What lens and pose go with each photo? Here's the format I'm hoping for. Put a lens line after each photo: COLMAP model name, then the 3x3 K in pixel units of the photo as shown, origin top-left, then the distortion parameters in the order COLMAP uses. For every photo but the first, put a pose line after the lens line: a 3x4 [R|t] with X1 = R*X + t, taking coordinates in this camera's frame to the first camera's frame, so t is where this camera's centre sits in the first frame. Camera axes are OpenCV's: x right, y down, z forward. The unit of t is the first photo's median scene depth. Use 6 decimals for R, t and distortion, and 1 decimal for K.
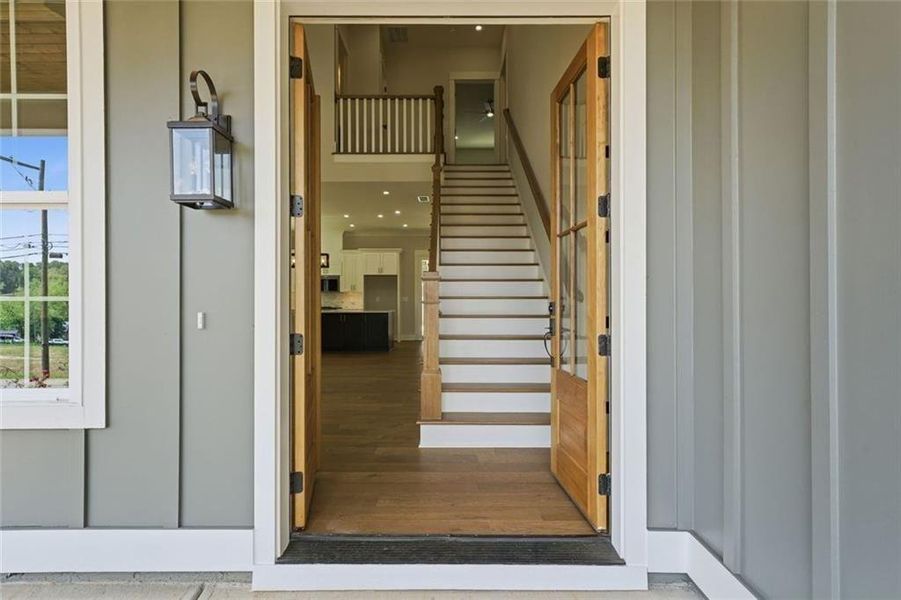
lens RADIAL K [[469.1, 0, 450.5], [0, 469.1, 300.0], [0, 0, 1]] dist [0.013351, 0.001221]
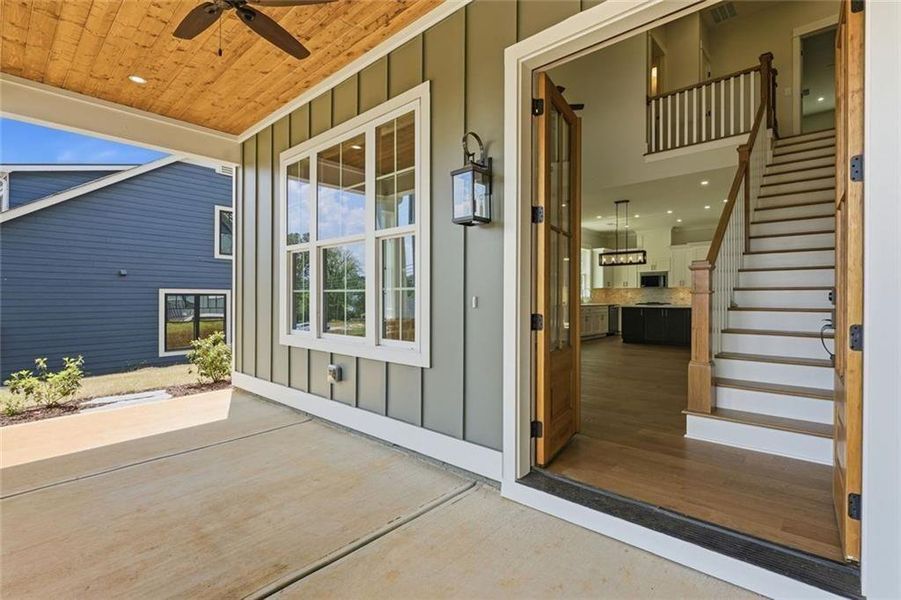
lens RADIAL K [[440.8, 0, 450.5], [0, 440.8, 300.0], [0, 0, 1]] dist [-0.003506, -0.000138]
pose [[0.729143, 0.005868, -0.684336, 0.298562], [-0.003411, 0.999982, 0.004939, 0.026175], [0.684353, -0.001267, 0.729150, -0.041032]]
